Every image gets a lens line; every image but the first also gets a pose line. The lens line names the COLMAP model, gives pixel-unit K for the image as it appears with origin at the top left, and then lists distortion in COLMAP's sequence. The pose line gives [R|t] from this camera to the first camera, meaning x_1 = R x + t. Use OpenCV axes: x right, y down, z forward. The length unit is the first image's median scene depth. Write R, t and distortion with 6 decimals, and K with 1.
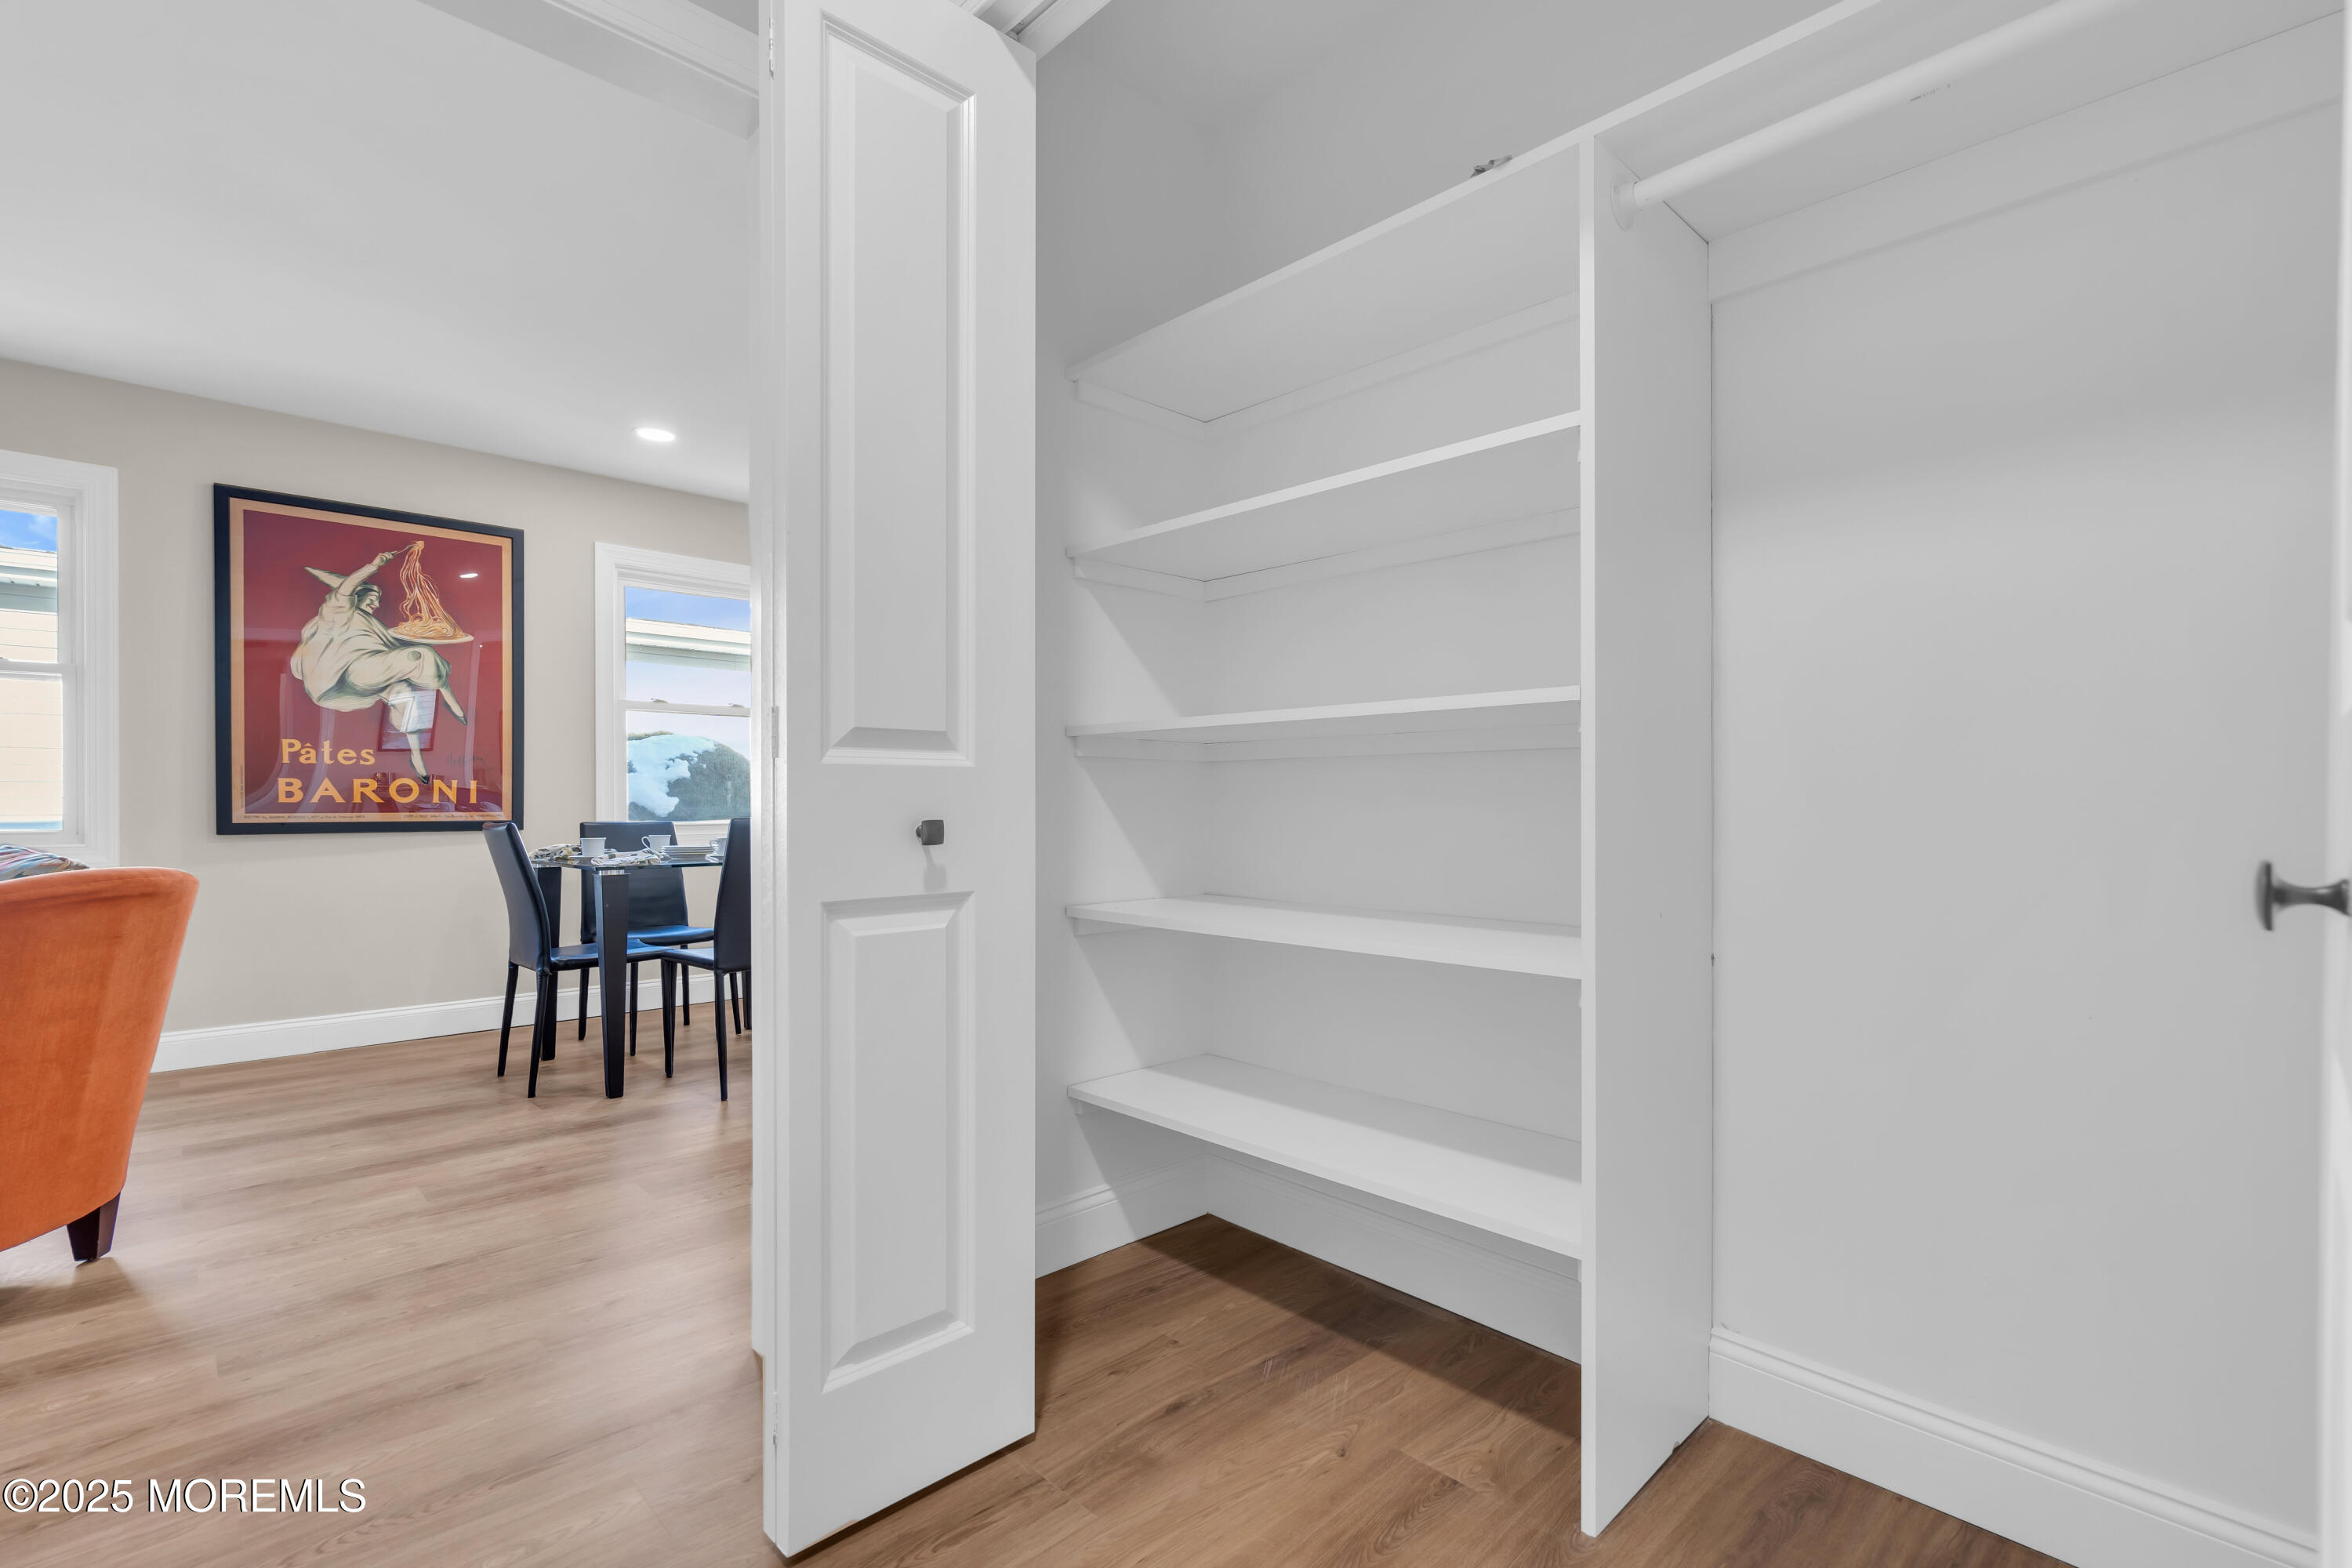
lens RADIAL K [[1068.2, 0, 1172.2], [0, 1068.2, 792.1], [0, 0, 1]] dist [-0.002506, 0.000837]
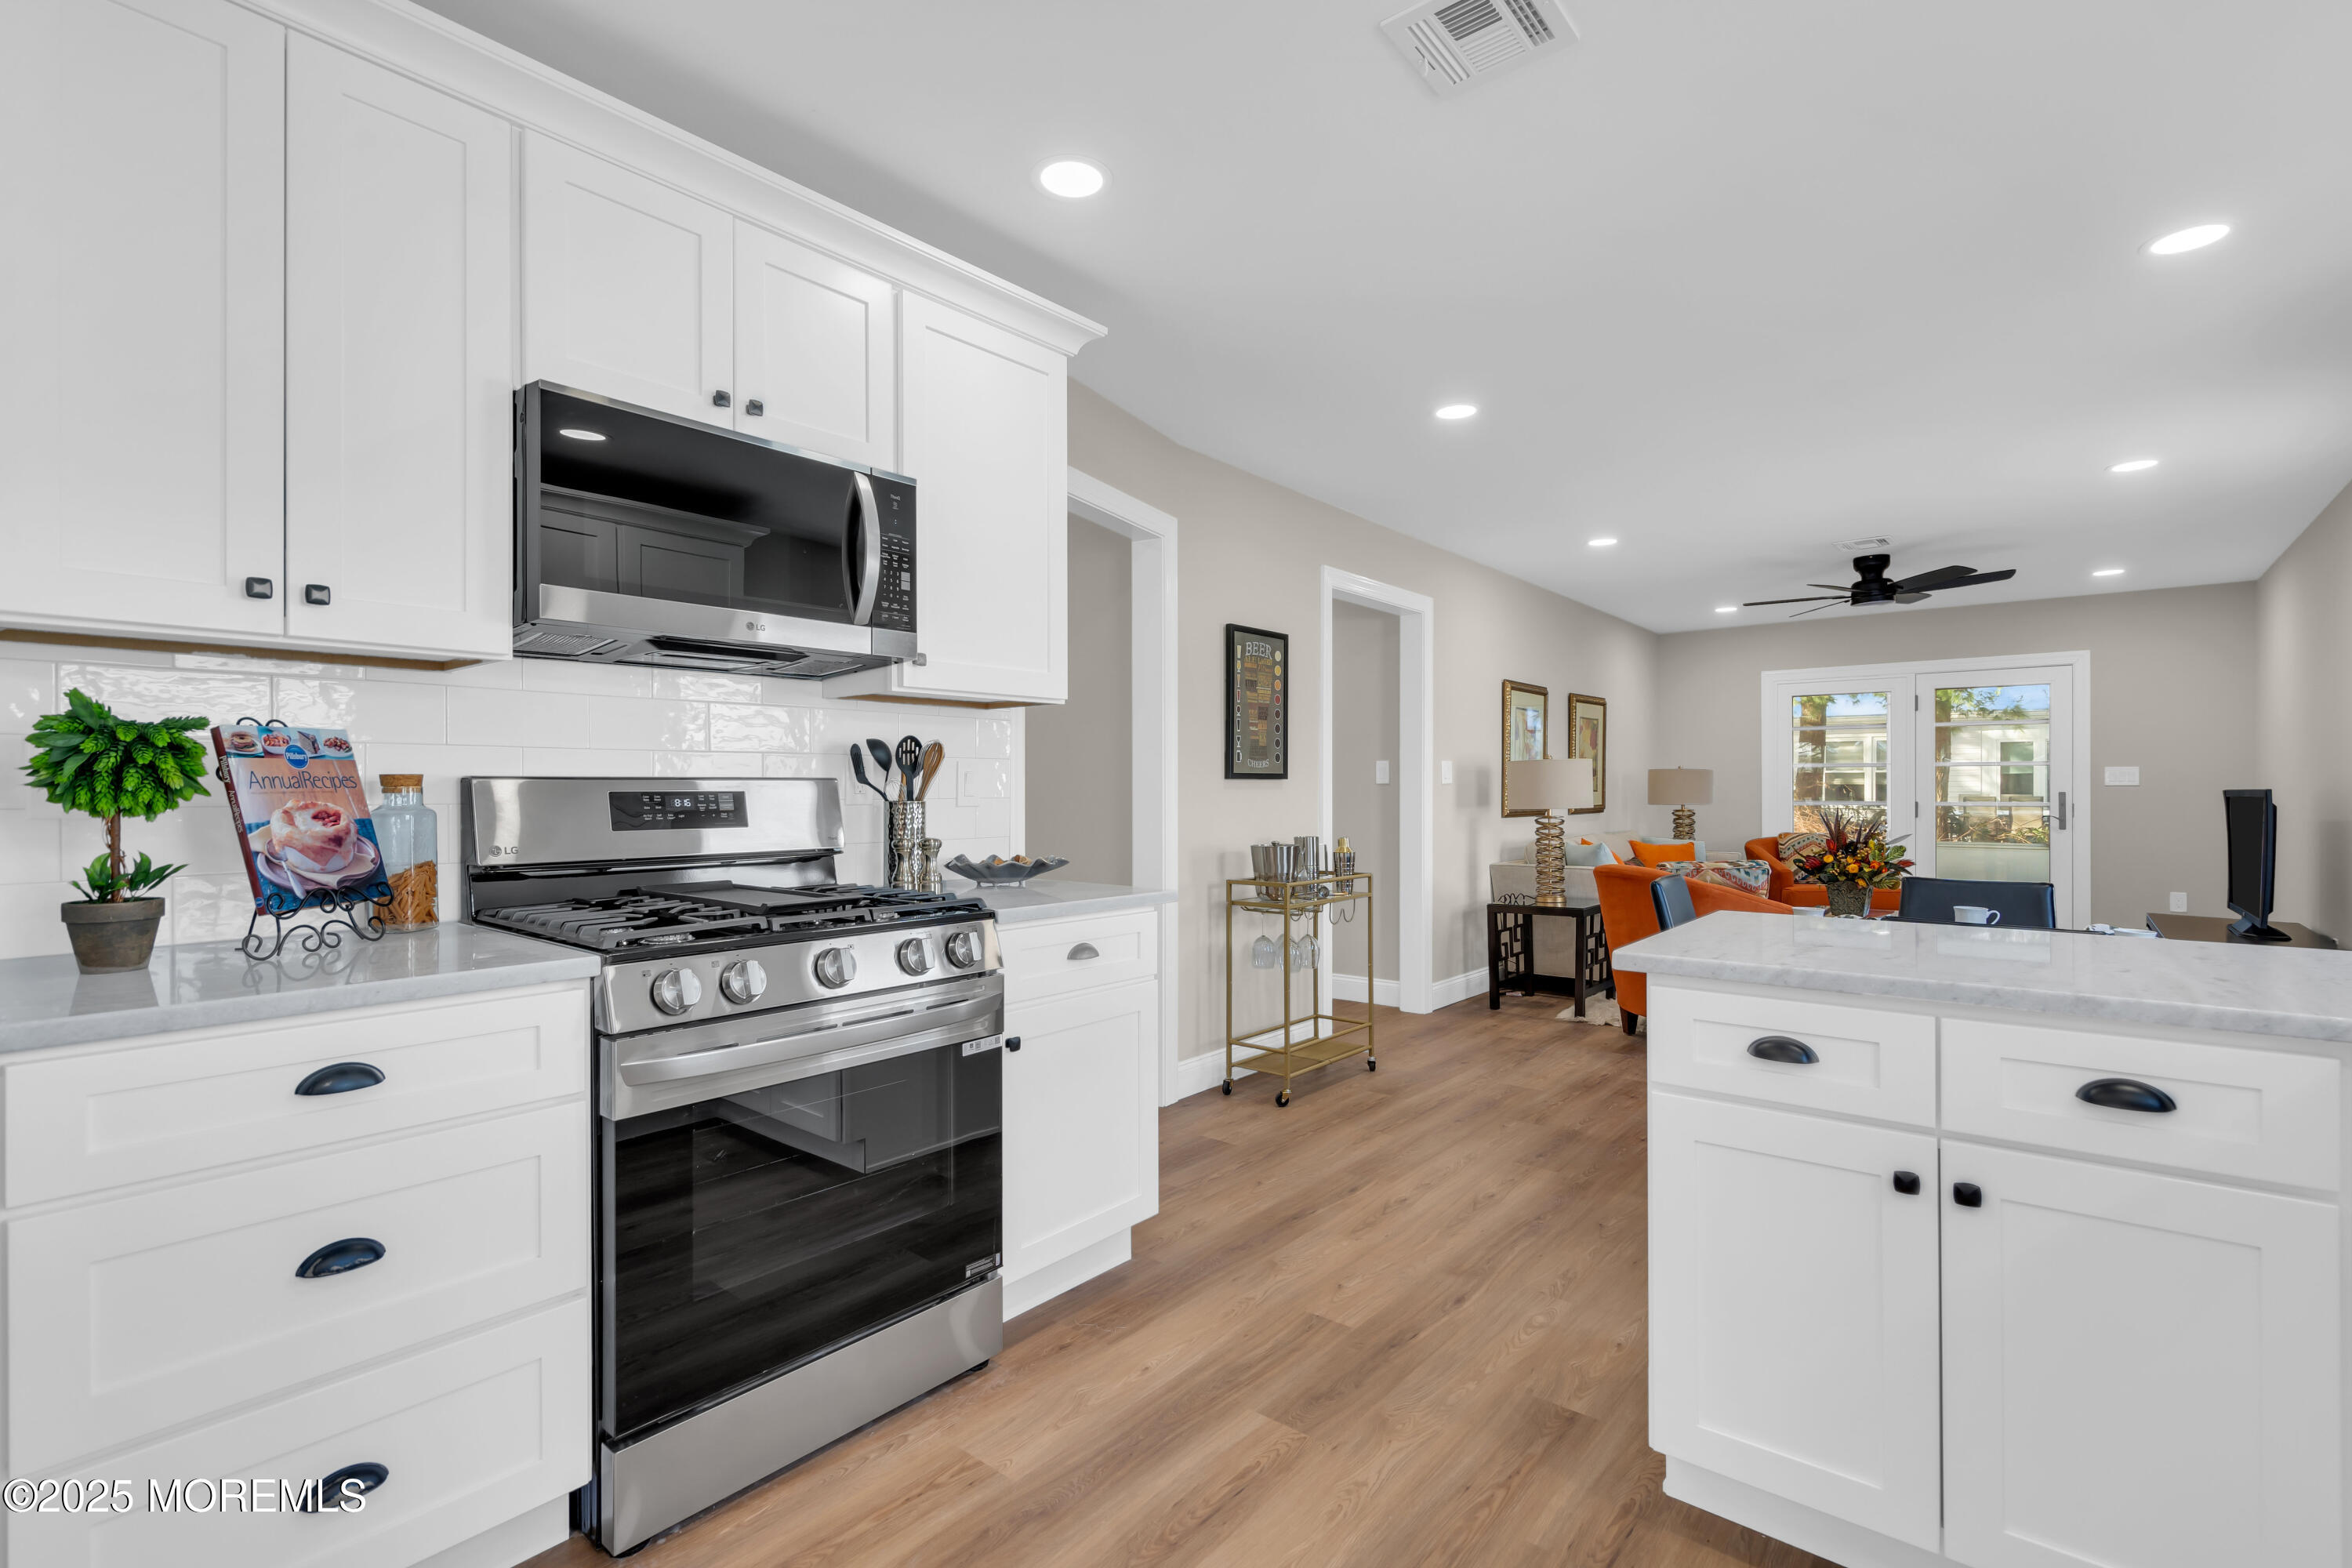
lens RADIAL K [[1068.2, 0, 1172.2], [0, 1068.2, 792.1], [0, 0, 1]] dist [-0.002506, 0.000837]
pose [[-0.994035, 0.002215, -0.109040, 0.129895], [0.003250, 0.999951, -0.009319, -0.036496], [0.109014, -0.009618, -0.993994, 1.603595]]
